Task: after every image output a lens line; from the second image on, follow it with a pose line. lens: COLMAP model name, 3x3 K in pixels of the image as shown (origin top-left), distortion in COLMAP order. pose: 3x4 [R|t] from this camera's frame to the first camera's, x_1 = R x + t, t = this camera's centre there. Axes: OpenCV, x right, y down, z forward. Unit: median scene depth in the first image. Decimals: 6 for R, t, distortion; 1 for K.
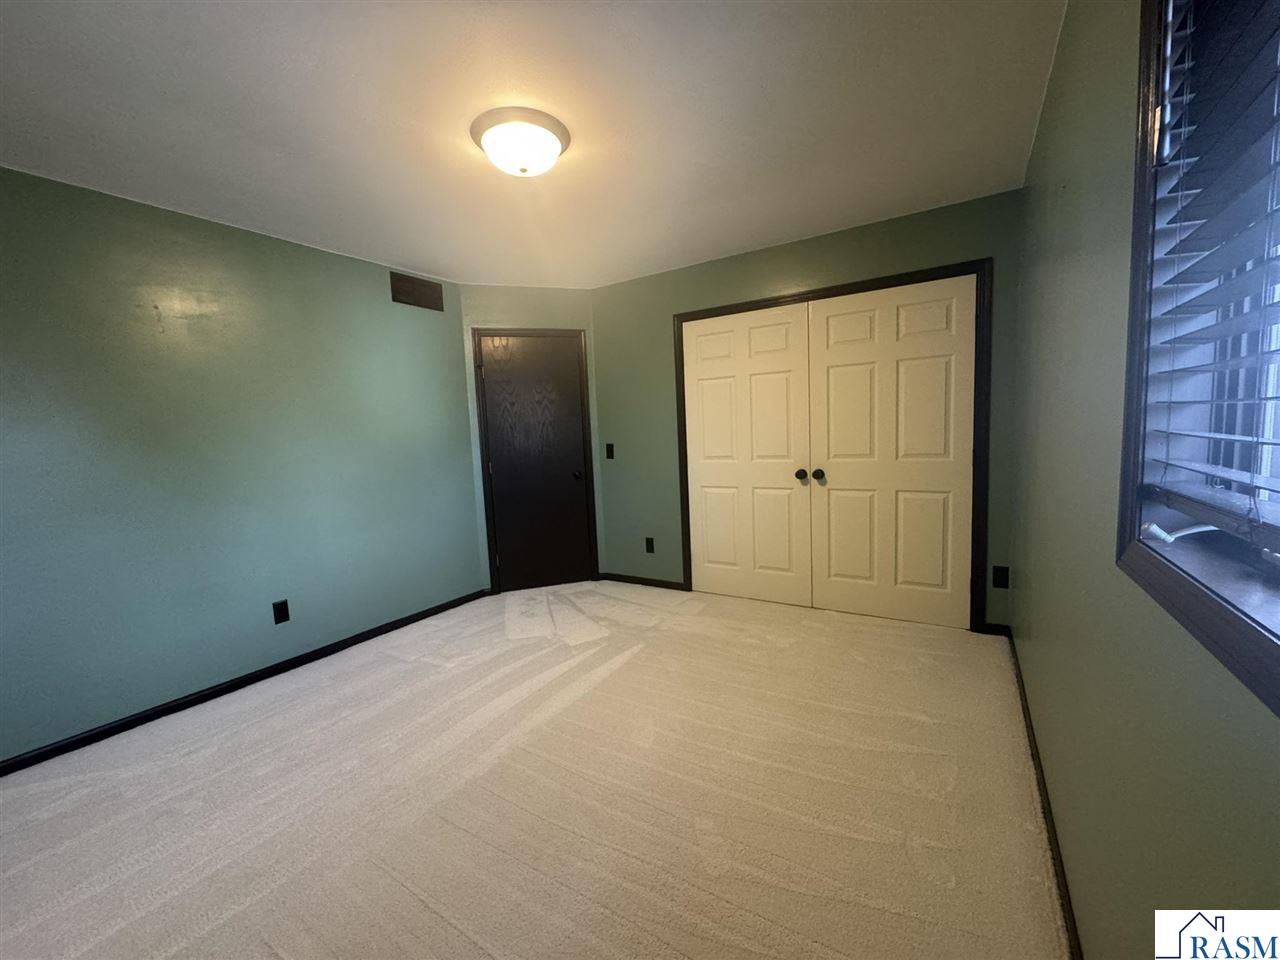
lens RADIAL K [[511.3, 0, 640.0], [0, 511.3, 480.0], [0, 0, 1]] dist [-0.001787, -0.000020]
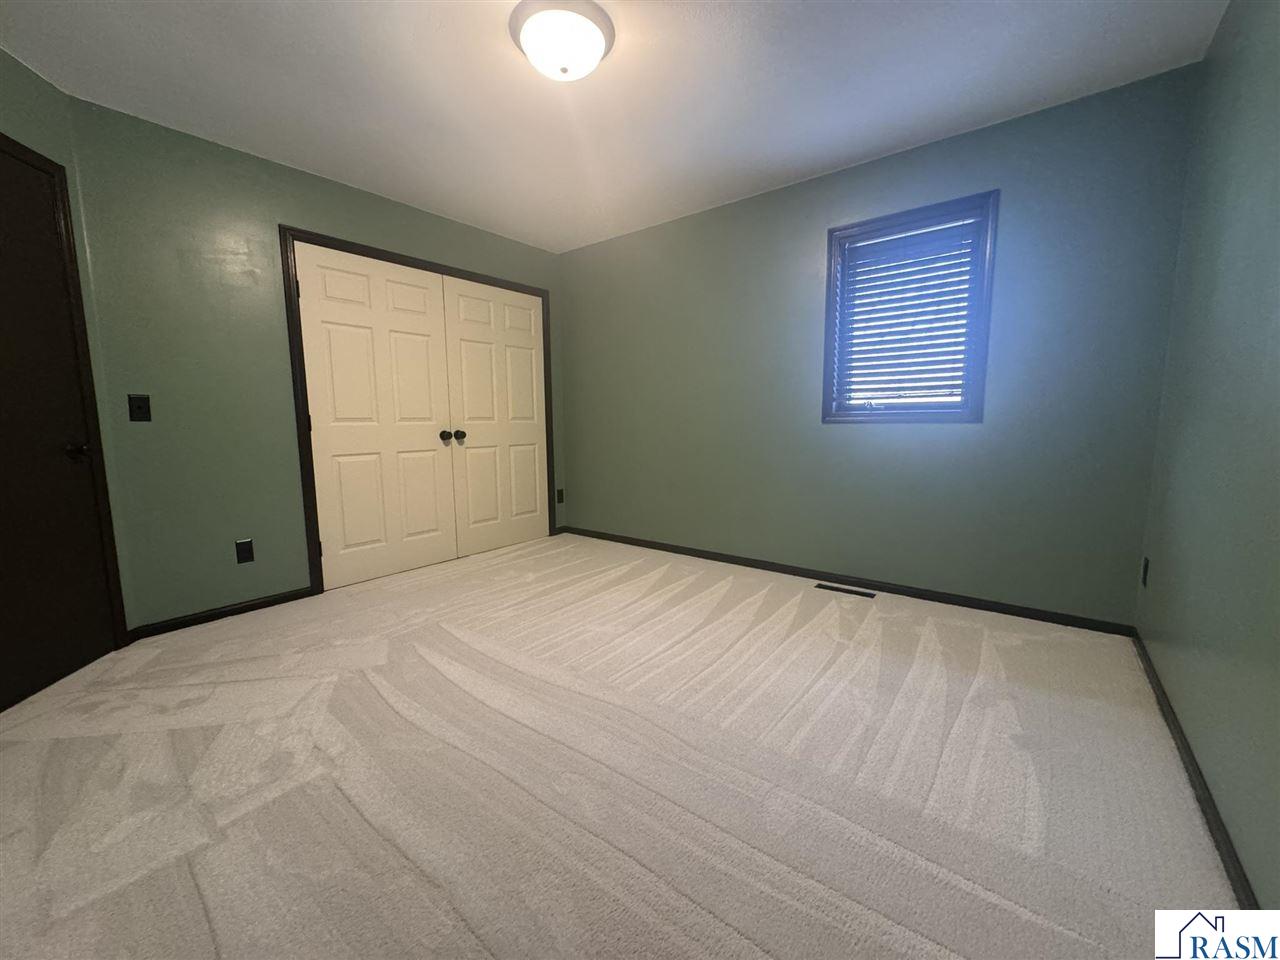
lens RADIAL K [[511.3, 0, 640.0], [0, 511.3, 480.0], [0, 0, 1]] dist [-0.001787, -0.000020]
pose [[0.098996, -0.077079, 0.992098, -0.696126], [0.098506, 0.992858, 0.067308, 0.048648], [-0.990200, 0.091064, 0.105882, 0.481055]]
